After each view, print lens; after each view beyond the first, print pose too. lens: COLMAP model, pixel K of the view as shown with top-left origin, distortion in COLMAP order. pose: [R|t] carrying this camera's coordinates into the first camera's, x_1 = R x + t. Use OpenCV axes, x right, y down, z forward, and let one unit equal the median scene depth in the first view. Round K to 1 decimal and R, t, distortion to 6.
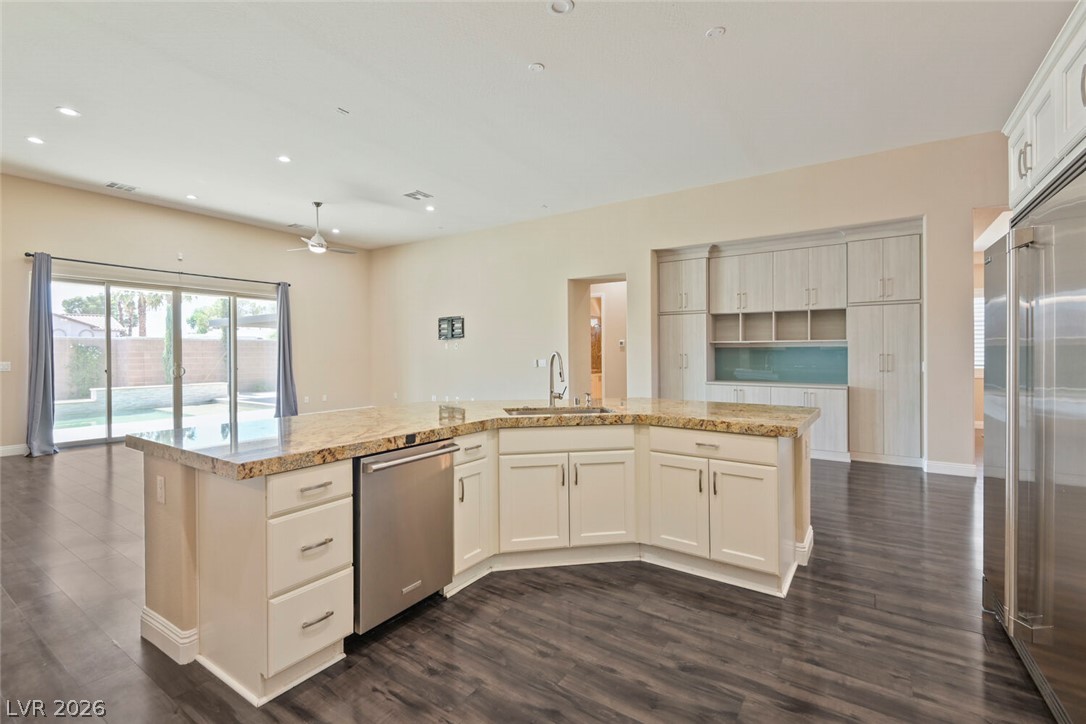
lens RADIAL K [[501.1, 0, 546.8], [0, 501.1, 362.9], [0, 0, 1]] dist [0.003441, -0.008866]
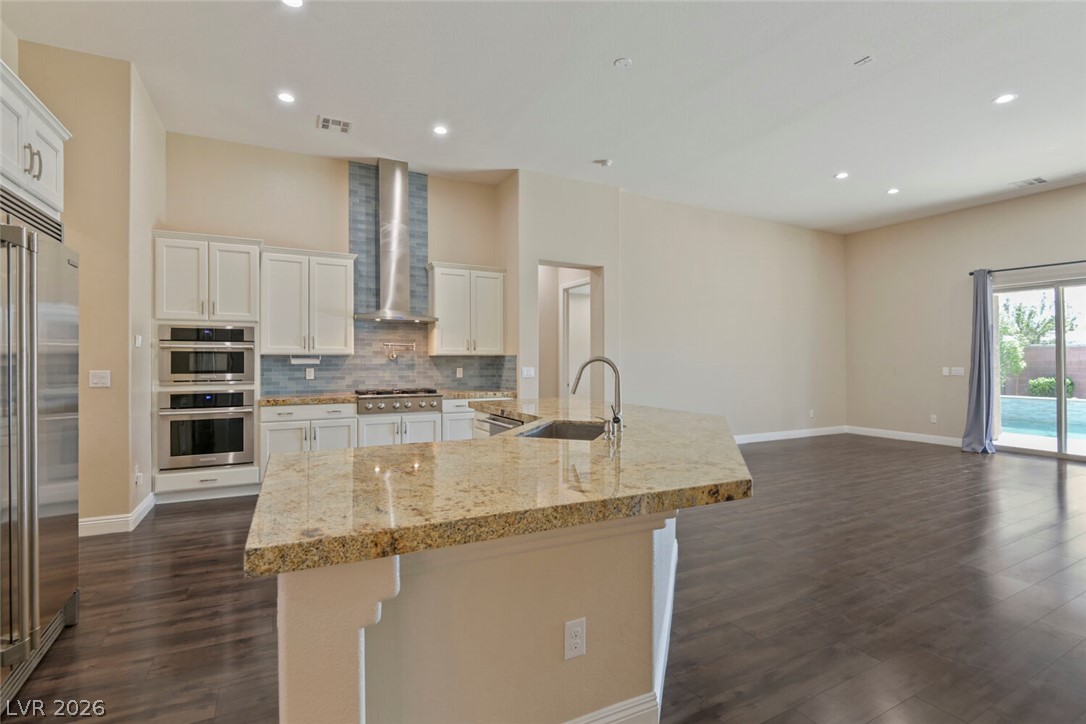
lens RADIAL K [[501.1, 0, 550.2], [0, 501.1, 362.2], [0, 0, 1]] dist [0.003441, -0.008866]
pose [[-0.484489, -0.002818, -0.874793, 0.402285], [-0.011870, 0.999924, 0.003353, -0.008024], [0.874717, 0.012009, -0.484485, 0.687143]]
